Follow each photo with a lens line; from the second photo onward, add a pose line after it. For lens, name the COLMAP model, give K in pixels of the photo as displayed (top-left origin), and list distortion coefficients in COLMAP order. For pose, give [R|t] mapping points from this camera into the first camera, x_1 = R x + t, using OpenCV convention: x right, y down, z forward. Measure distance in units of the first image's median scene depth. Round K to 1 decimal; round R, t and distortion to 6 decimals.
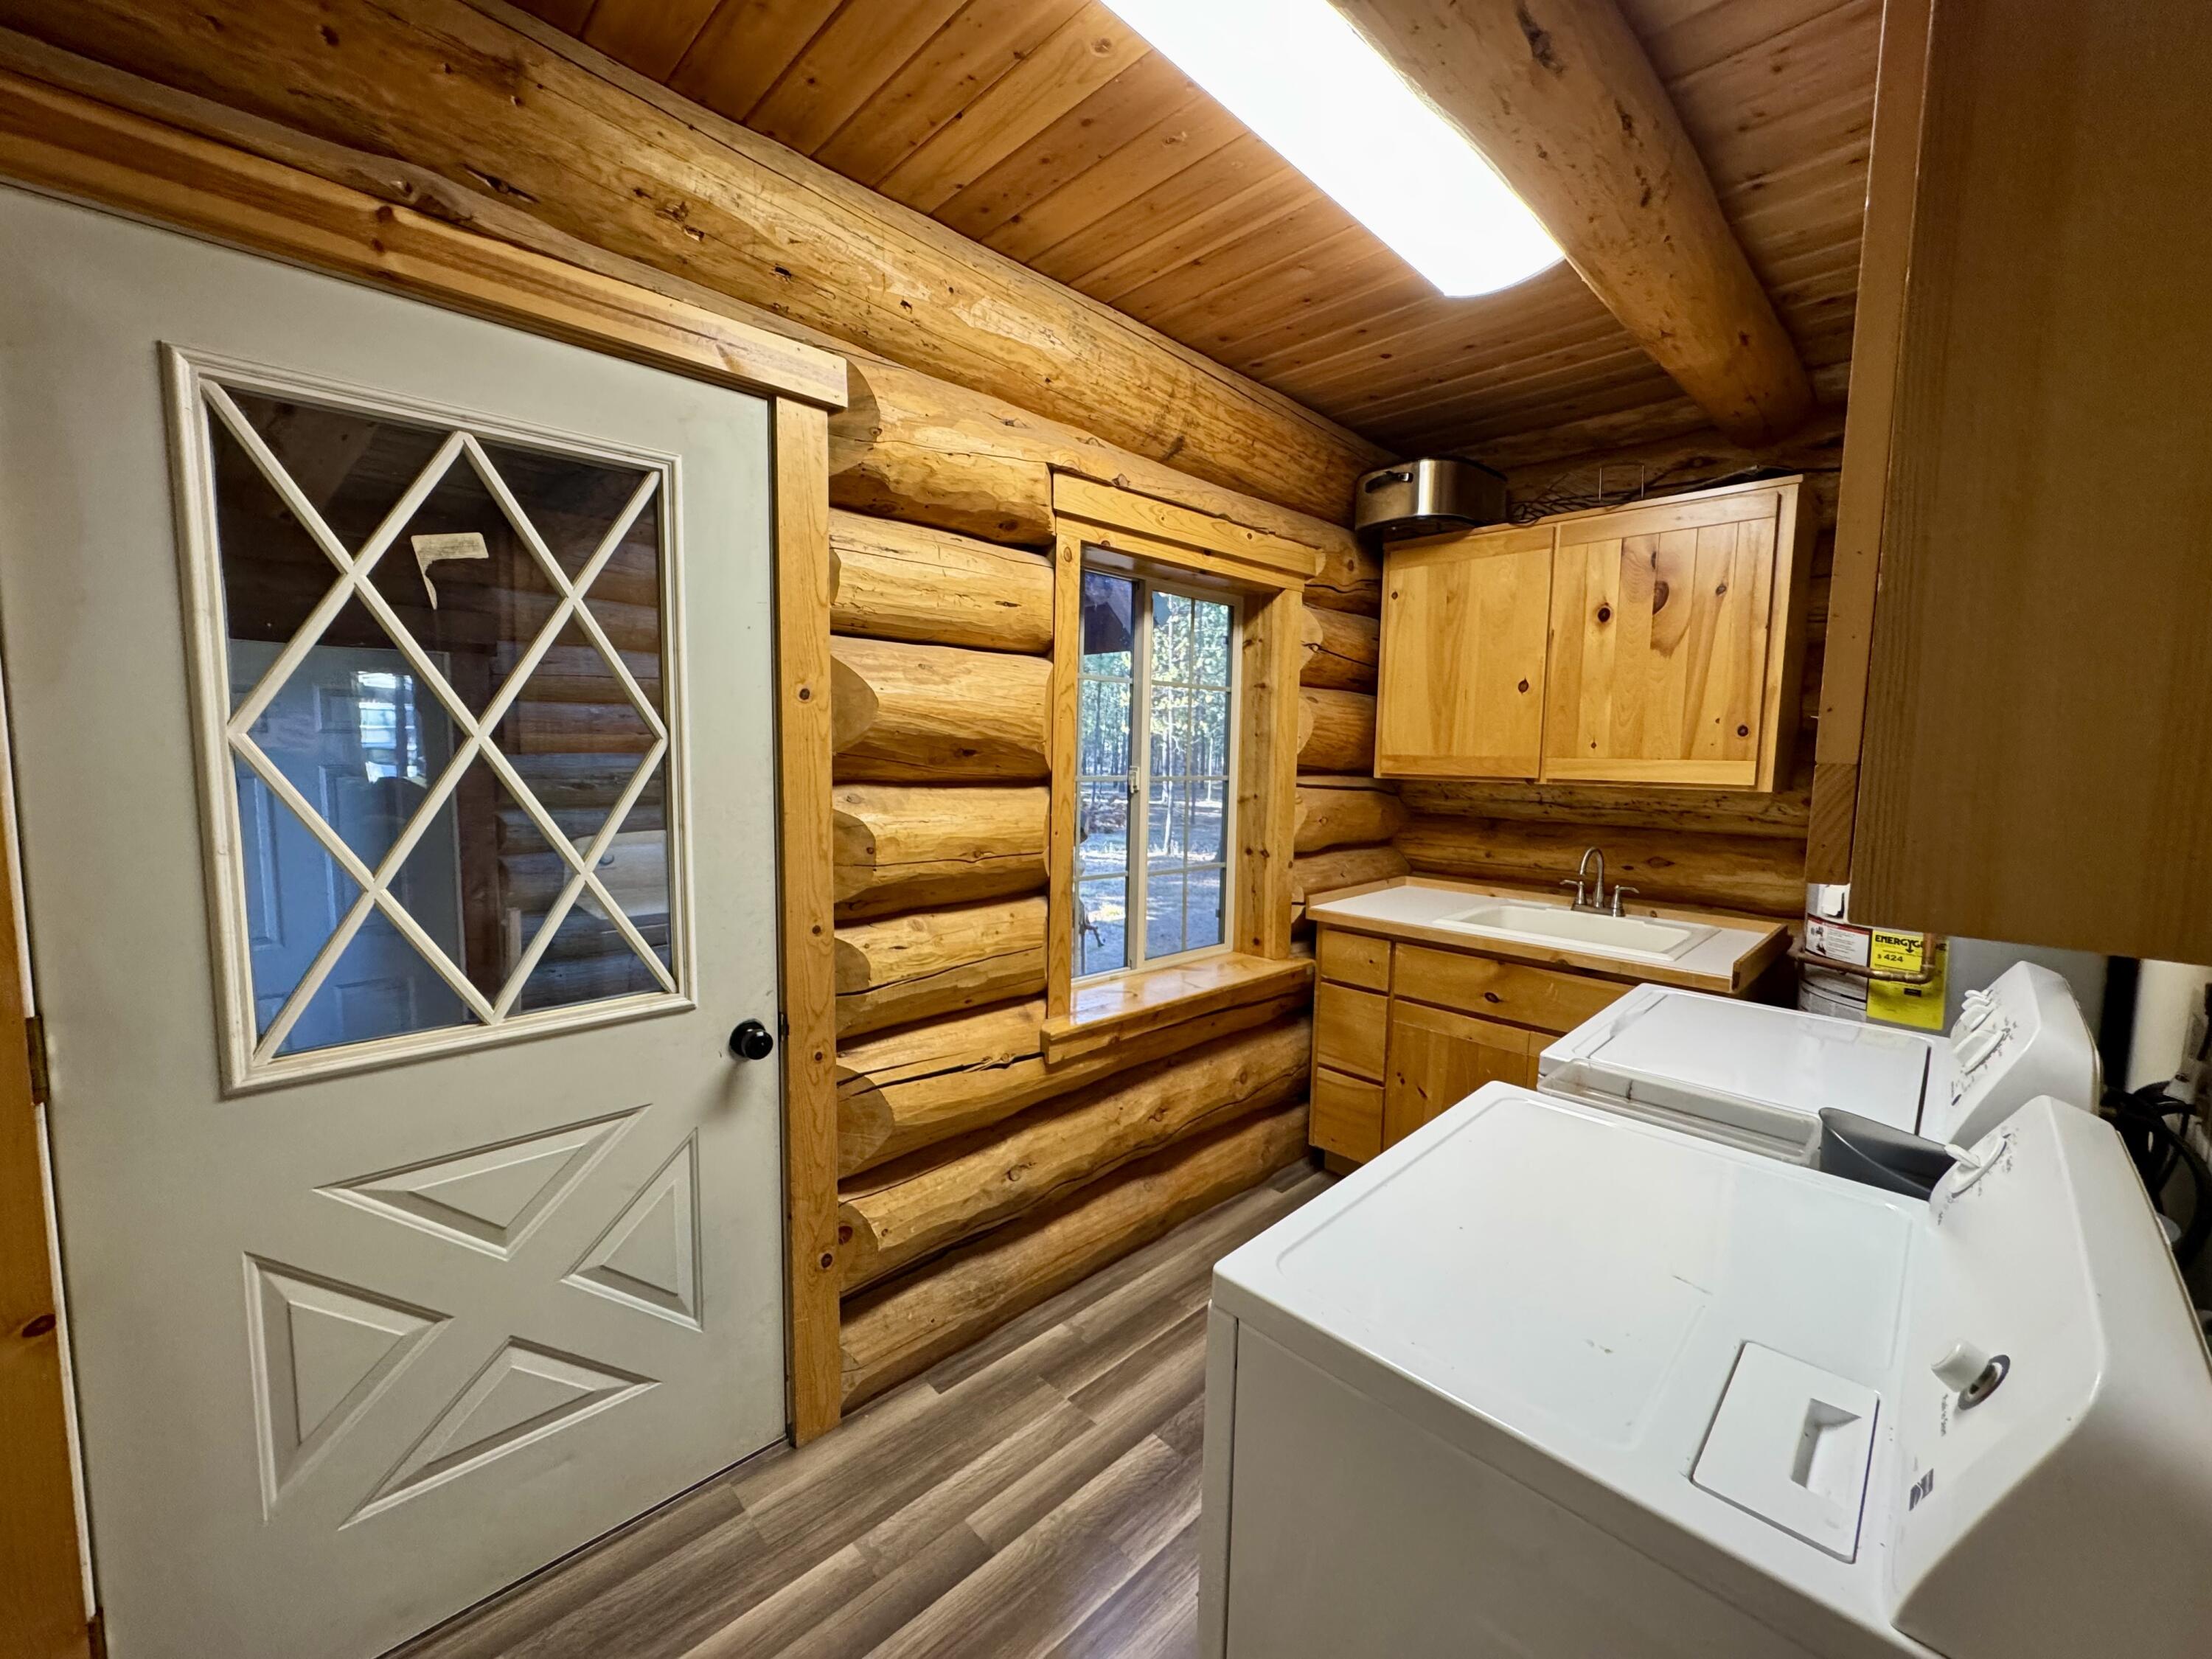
lens RADIAL K [[878.5, 0, 1104.2], [0, 878.5, 829.3], [0, 0, 1]] dist [-0.002366, 0.000211]
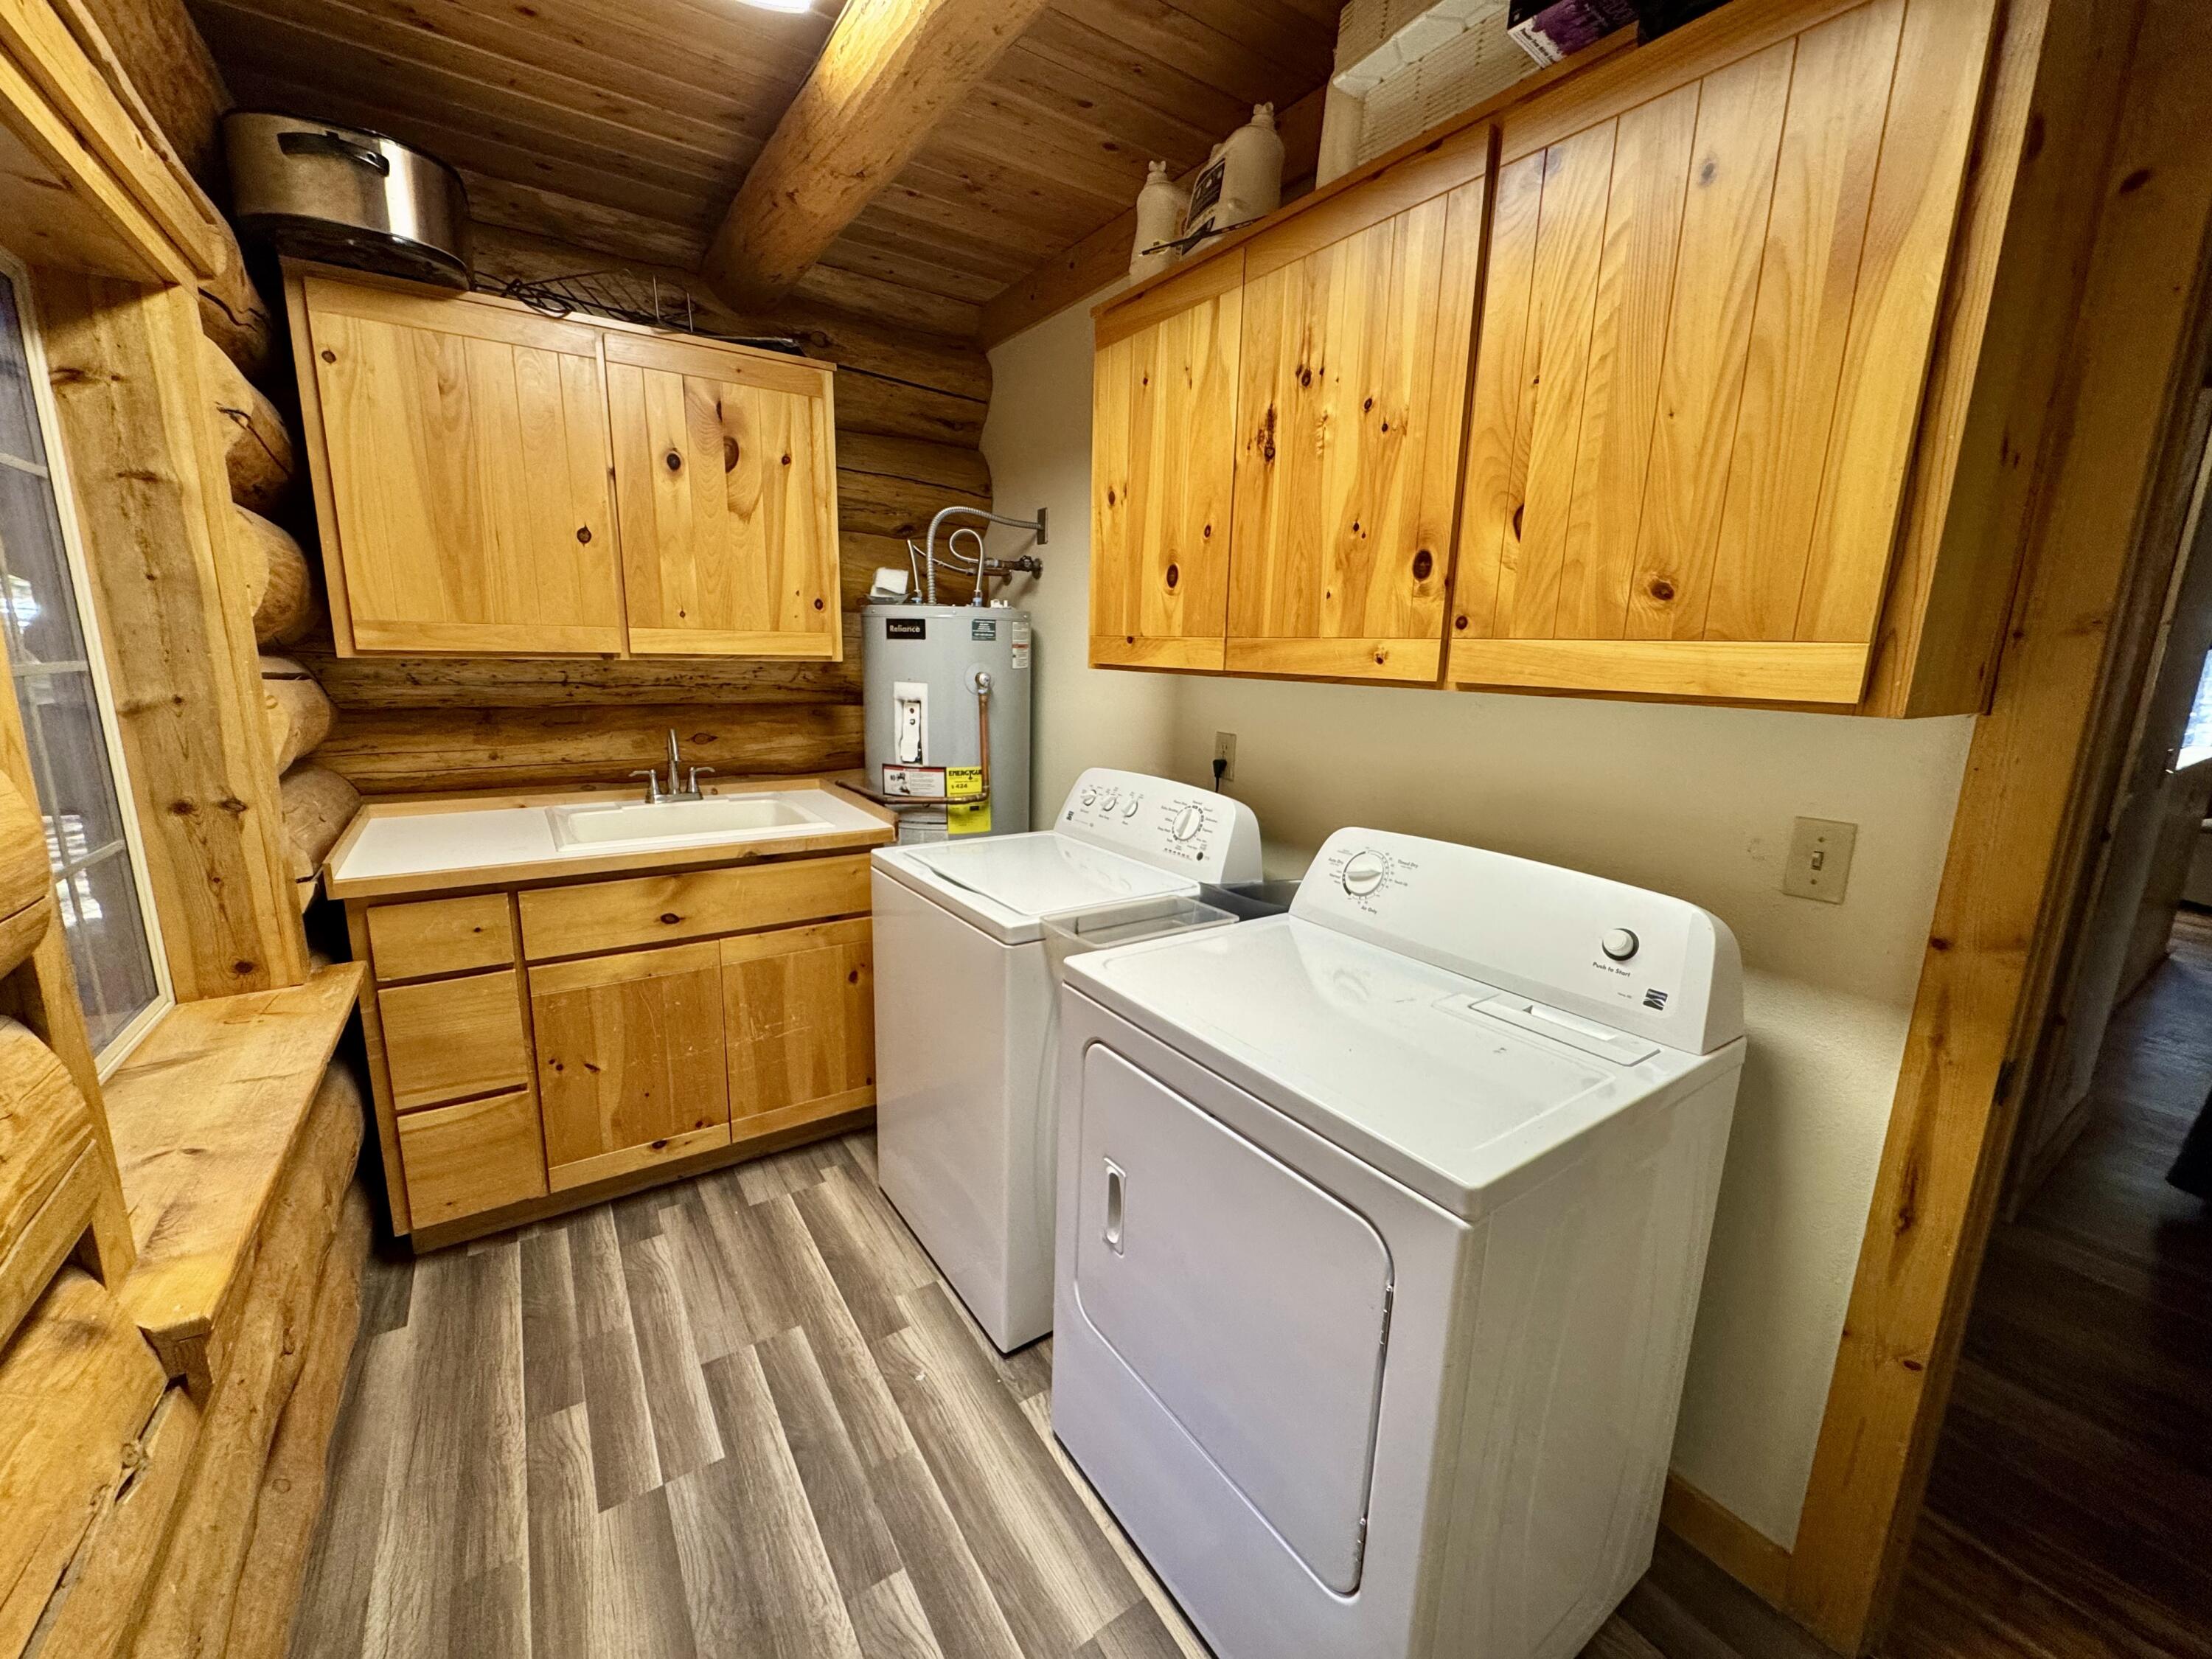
lens RADIAL K [[878.5, 0, 1108.7], [0, 878.5, 828.2], [0, 0, 1]] dist [-0.002366, 0.000211]
pose [[0.182083, -0.212299, 0.960091, -0.244338], [0.069741, 0.976743, 0.202754, -0.031255], [-0.980807, 0.030040, 0.192654, 0.377577]]
